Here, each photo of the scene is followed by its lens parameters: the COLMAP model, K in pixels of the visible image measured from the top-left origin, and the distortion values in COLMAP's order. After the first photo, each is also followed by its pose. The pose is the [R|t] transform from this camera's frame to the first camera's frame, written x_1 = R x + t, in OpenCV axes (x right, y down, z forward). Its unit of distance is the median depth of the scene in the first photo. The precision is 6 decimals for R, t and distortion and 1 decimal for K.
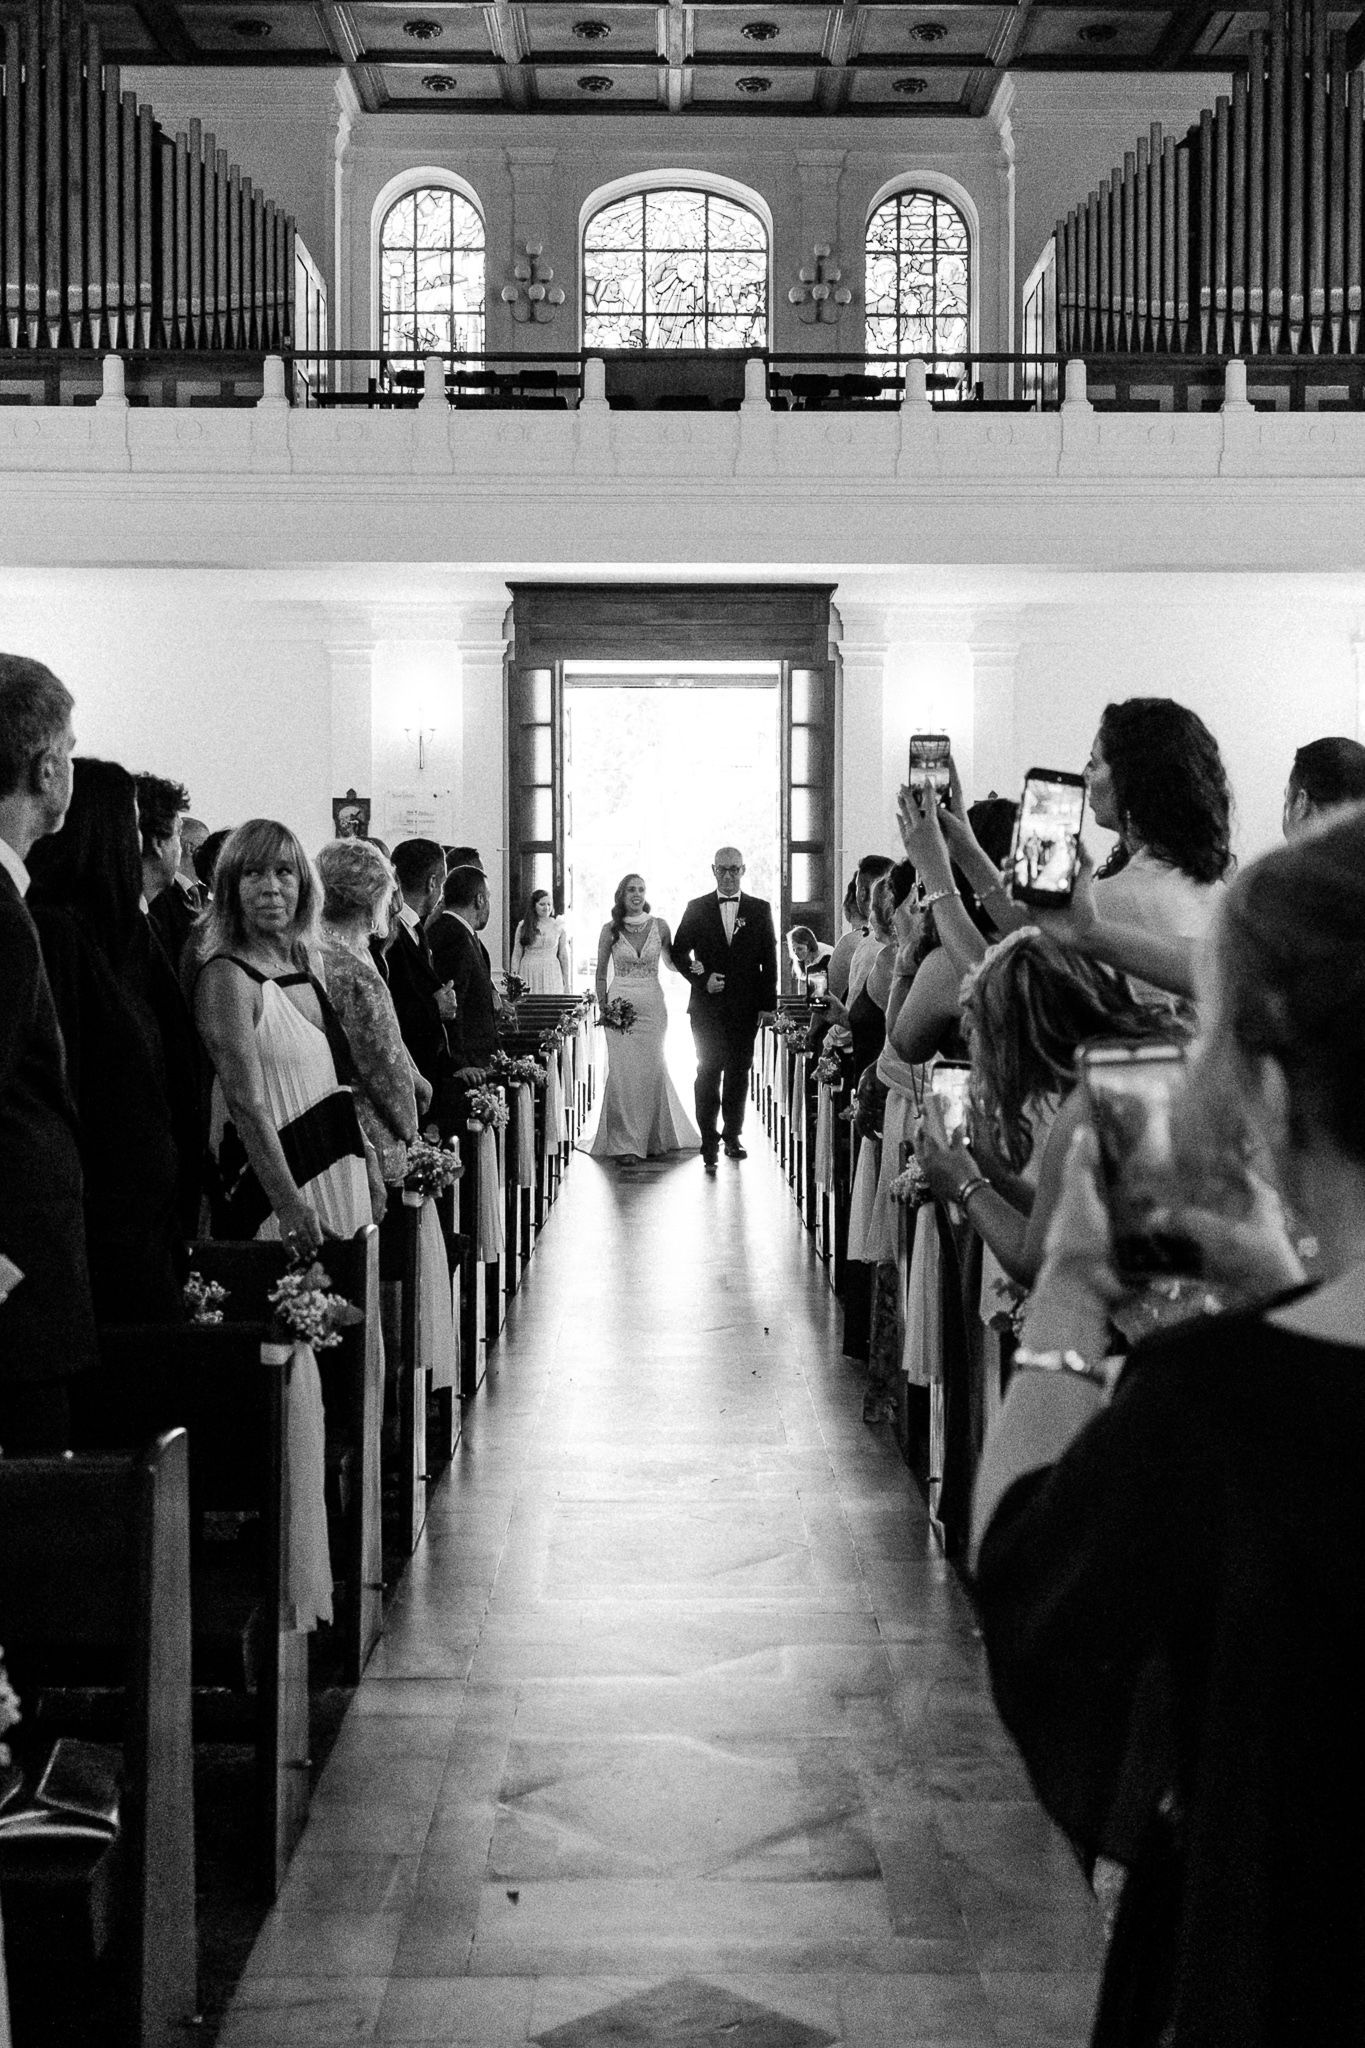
lens RADIAL K [[2255.0, 0, 683.9], [0, 2255.0, 958.0], [0, 0, 1]] dist [-0.003290, 0.019937]
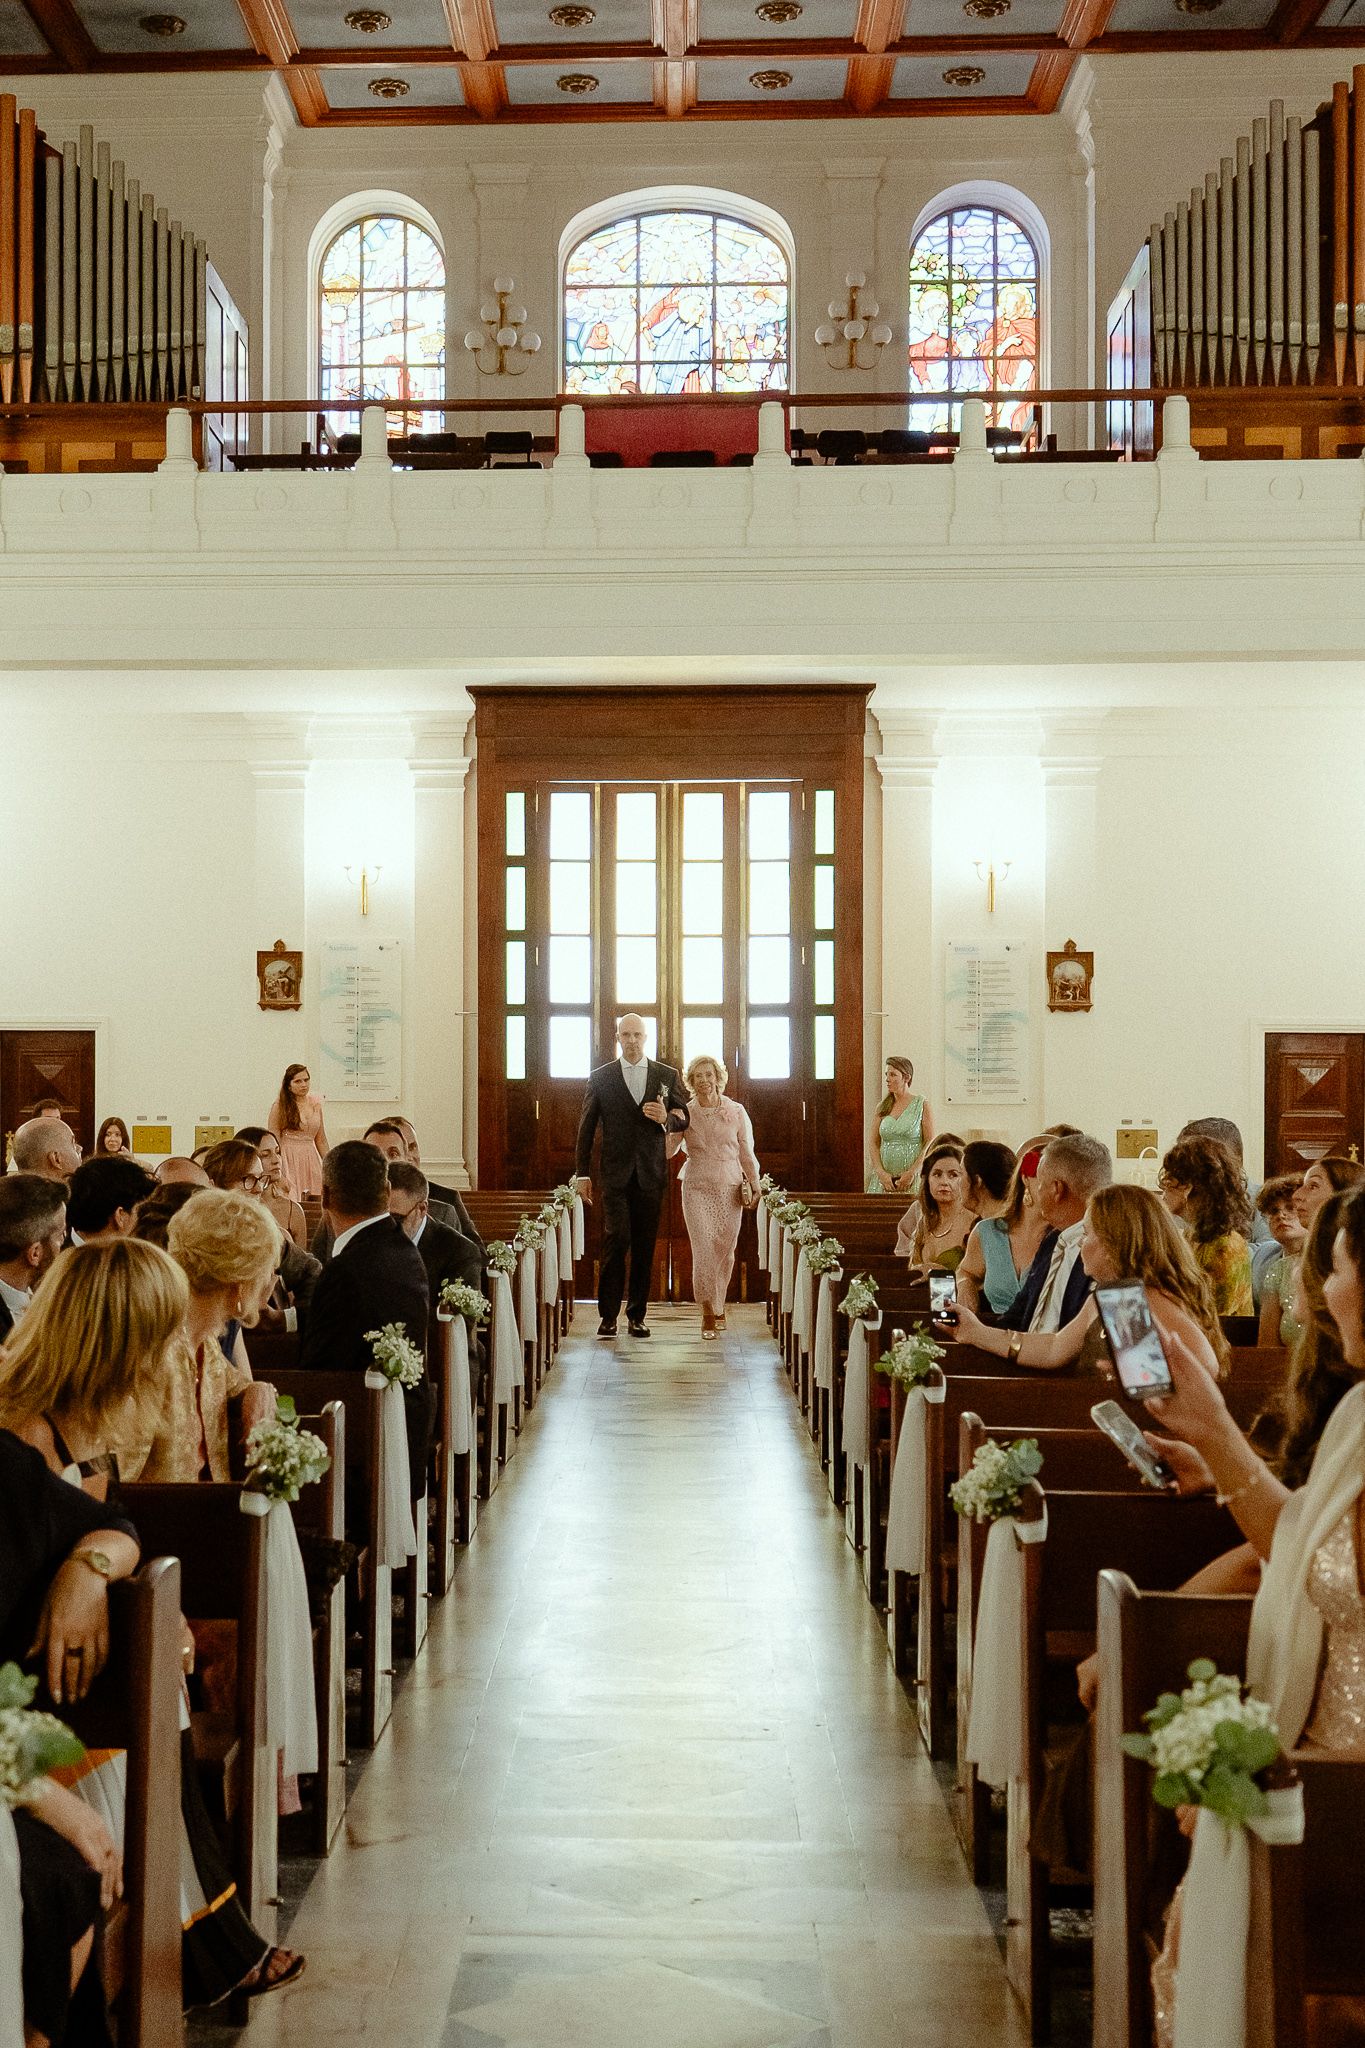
lens RADIAL K [[2458.4, 0, 545.1], [0, 2458.4, 1071.9], [0, 0, 1]] dist [0.002145, -0.022080]
pose [[0.997714, 0.000010, -0.067579, 0.010320], [-0.001878, 0.999618, -0.027589, -0.002848], [0.067553, 0.027653, 0.997332, 0.125876]]
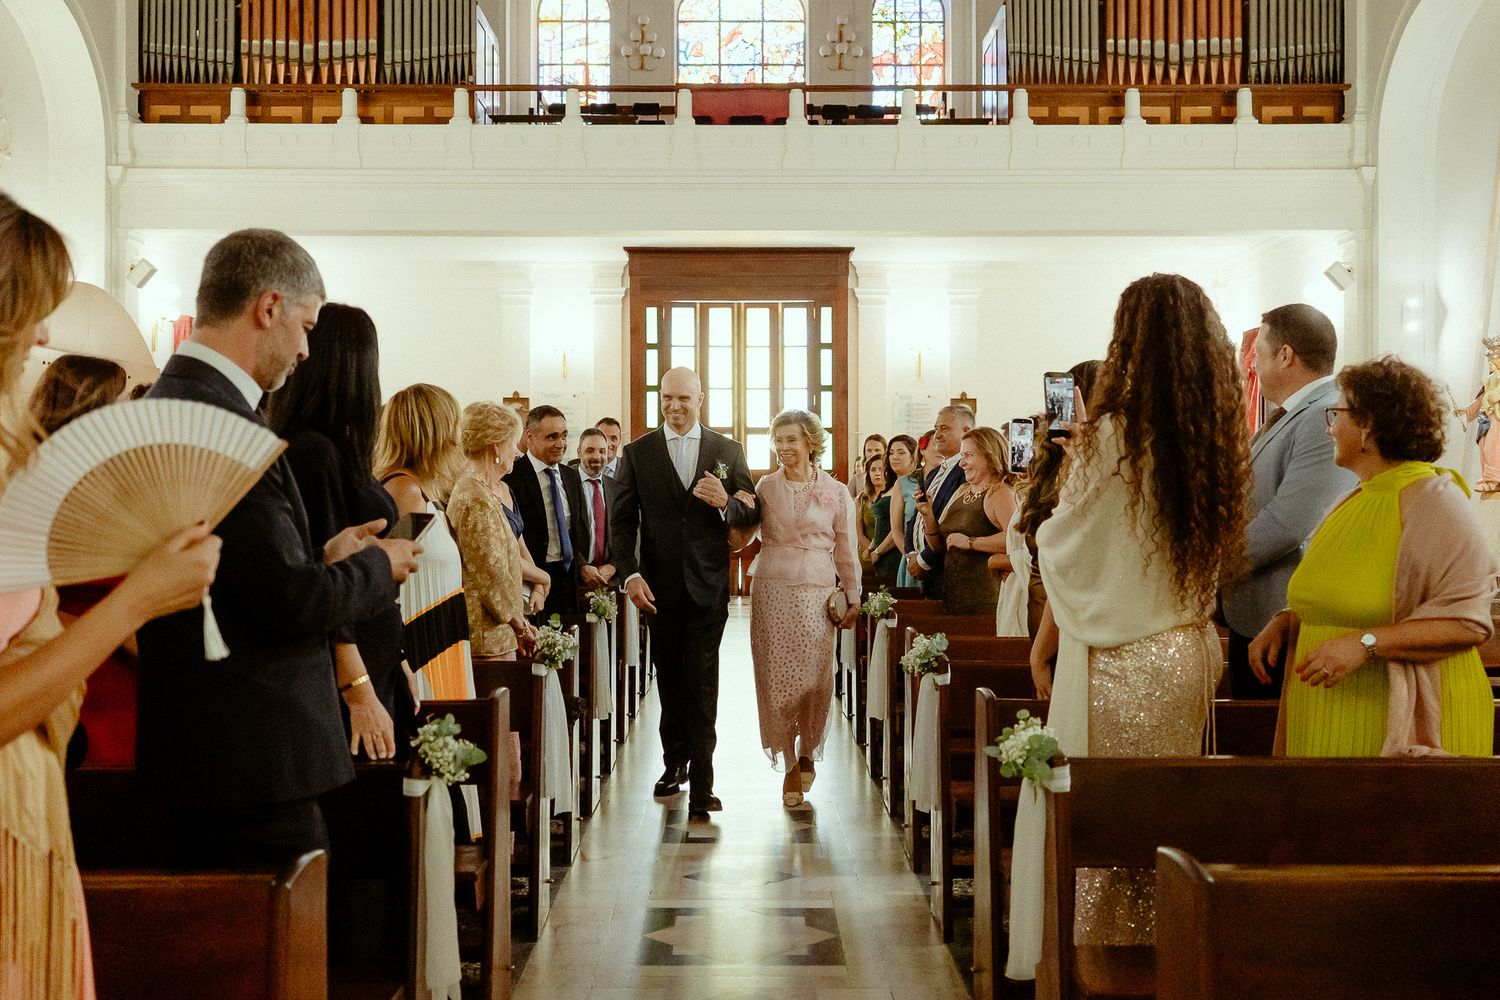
lens RADIAL K [[1490.5, 0, 737.8], [0, 1490.5, 467.7], [0, 0, 1]] dist [-0.001261, -0.003463]
pose [[0.999957, -0.002304, -0.009001, 0.002296], [0.001954, 0.999249, -0.038691, 0.011153], [0.009084, 0.038672, 0.999211, 0.061136]]
